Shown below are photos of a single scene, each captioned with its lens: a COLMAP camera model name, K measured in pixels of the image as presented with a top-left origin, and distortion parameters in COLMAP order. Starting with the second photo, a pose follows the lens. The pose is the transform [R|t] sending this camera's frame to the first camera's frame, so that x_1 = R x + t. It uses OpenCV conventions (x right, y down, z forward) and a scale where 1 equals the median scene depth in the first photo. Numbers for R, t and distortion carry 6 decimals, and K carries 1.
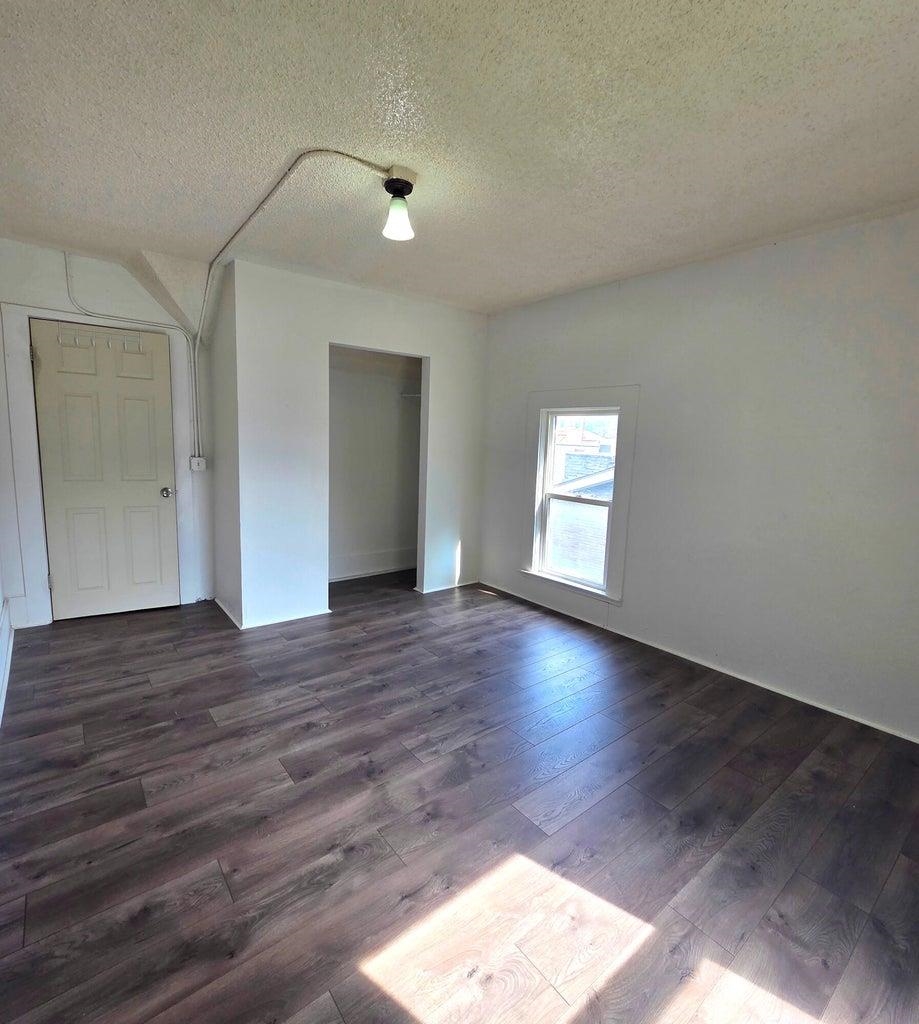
lens RADIAL K [[499.4, 0, 457.2], [0, 499.4, 508.6], [0, 0, 1]] dist [0.001329, -0.001342]
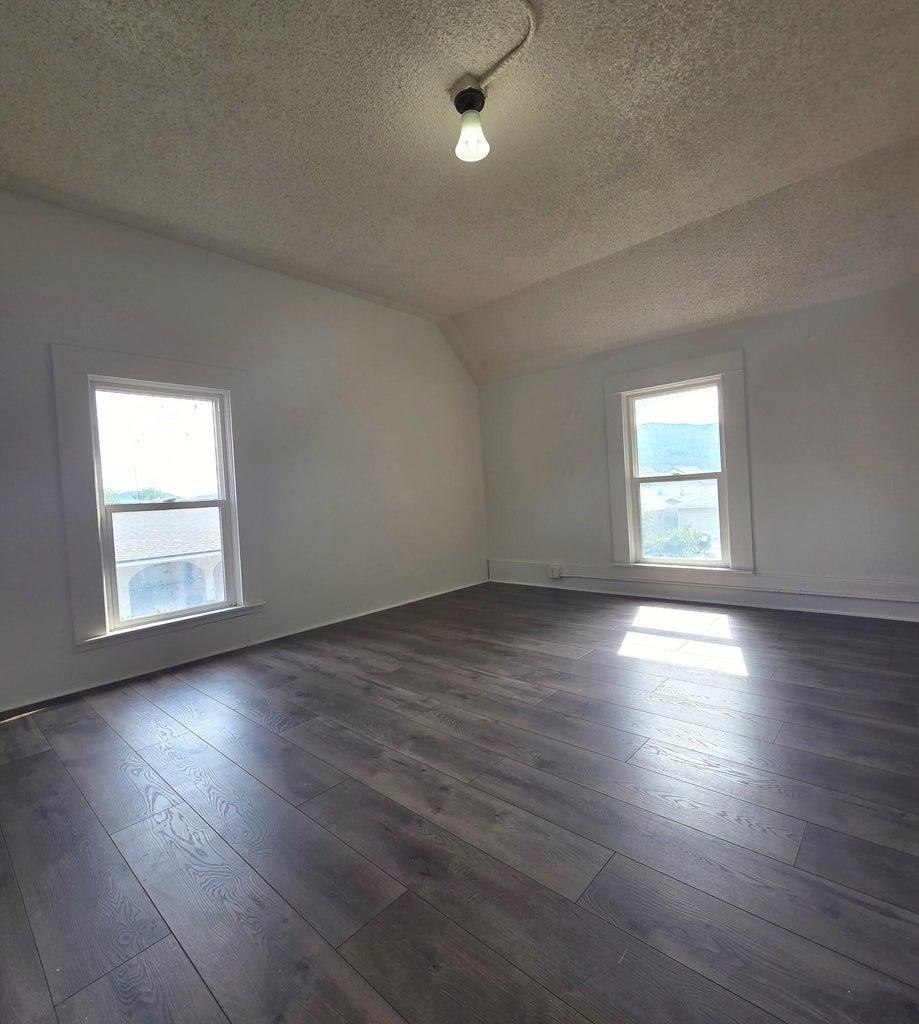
lens RADIAL K [[499.4, 0, 457.2], [0, 499.4, 508.6], [0, 0, 1]] dist [0.001329, -0.001342]
pose [[-0.155155, -0.046896, 0.986776, -0.803517], [0.194650, 0.977840, 0.077077, 0.017684], [-0.968524, 0.204035, -0.142588, 0.986090]]
